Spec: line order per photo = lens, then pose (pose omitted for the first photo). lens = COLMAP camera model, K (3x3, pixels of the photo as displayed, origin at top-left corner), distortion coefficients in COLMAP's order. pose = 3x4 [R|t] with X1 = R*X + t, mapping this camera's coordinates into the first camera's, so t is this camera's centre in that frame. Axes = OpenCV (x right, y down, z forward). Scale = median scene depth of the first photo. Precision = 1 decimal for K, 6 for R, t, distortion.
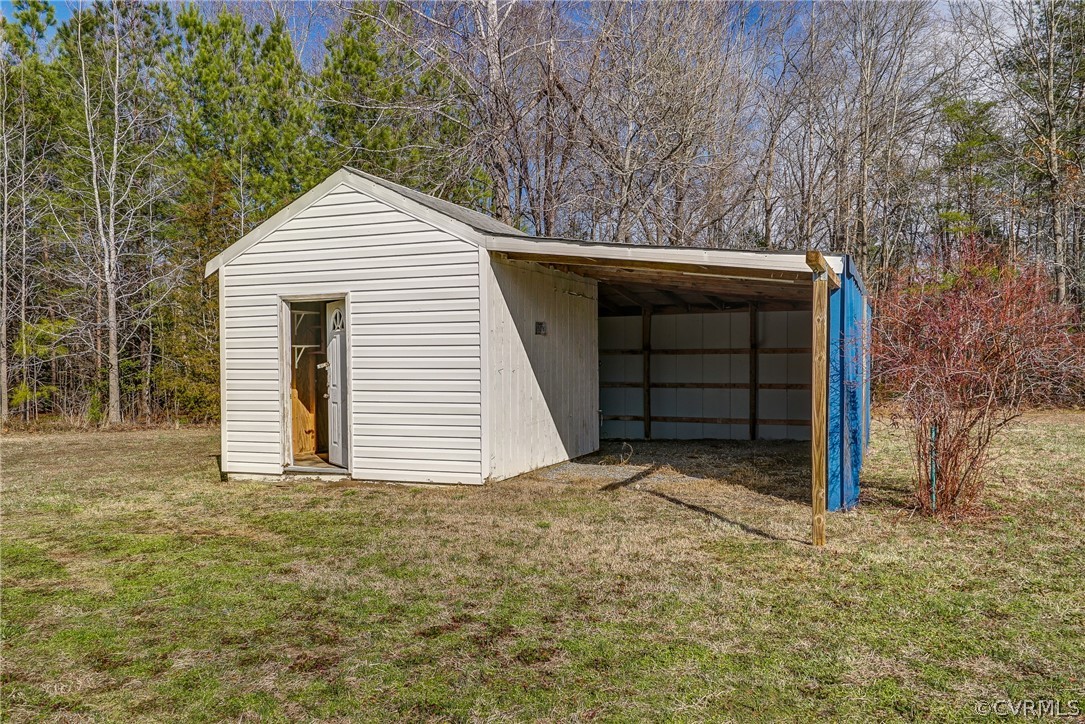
lens RADIAL K [[828.5, 0, 542.5], [0, 828.5, 362.0], [0, 0, 1]] dist [-0.003855, -0.004599]
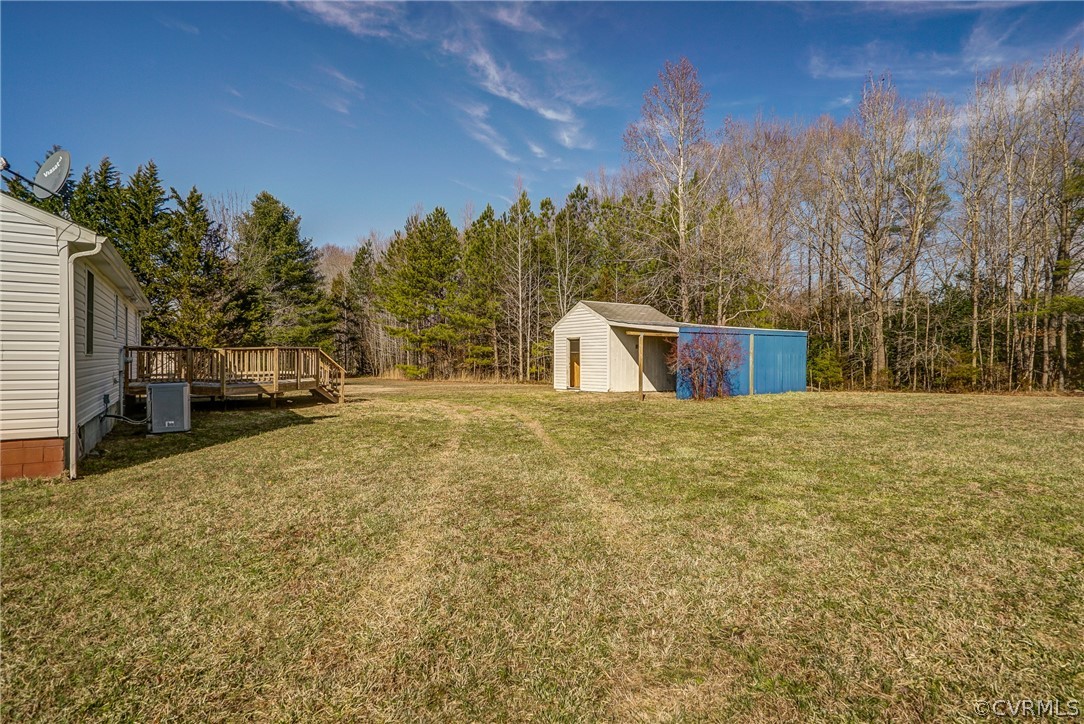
lens RADIAL K [[534.2, 0, 542.0], [0, 534.2, 362.0], [0, 0, 1]] dist [-0.000295, -0.000012]
pose [[0.815463, 0.018756, -0.578506, 0.906158], [-0.015866, 0.999824, 0.010051, 0.000162], [0.578592, 0.000983, 0.815617, -0.894017]]
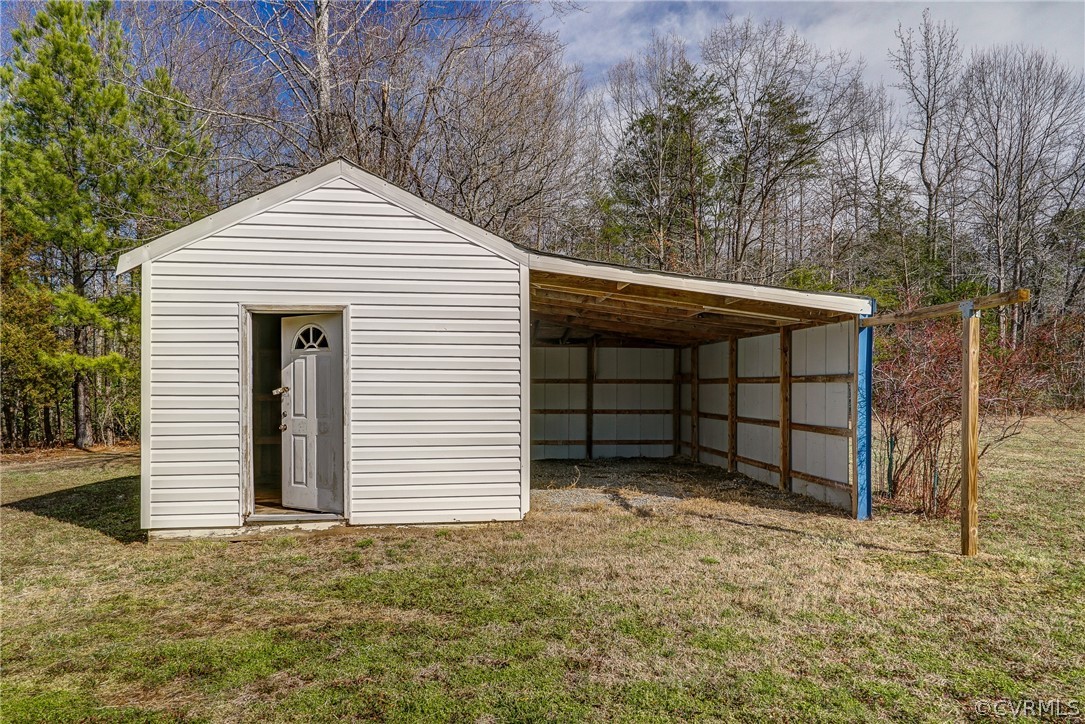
lens RADIAL K [[687.6, 0, 543.0], [0, 687.6, 379.3], [0, 0, 1]] dist [0.000362, 0.000011]
pose [[0.883324, 0.014068, 0.468552, -0.377804], [-0.005630, 0.999796, -0.019404, 0.004291], [-0.468729, 0.014503, 0.883223, 0.276572]]
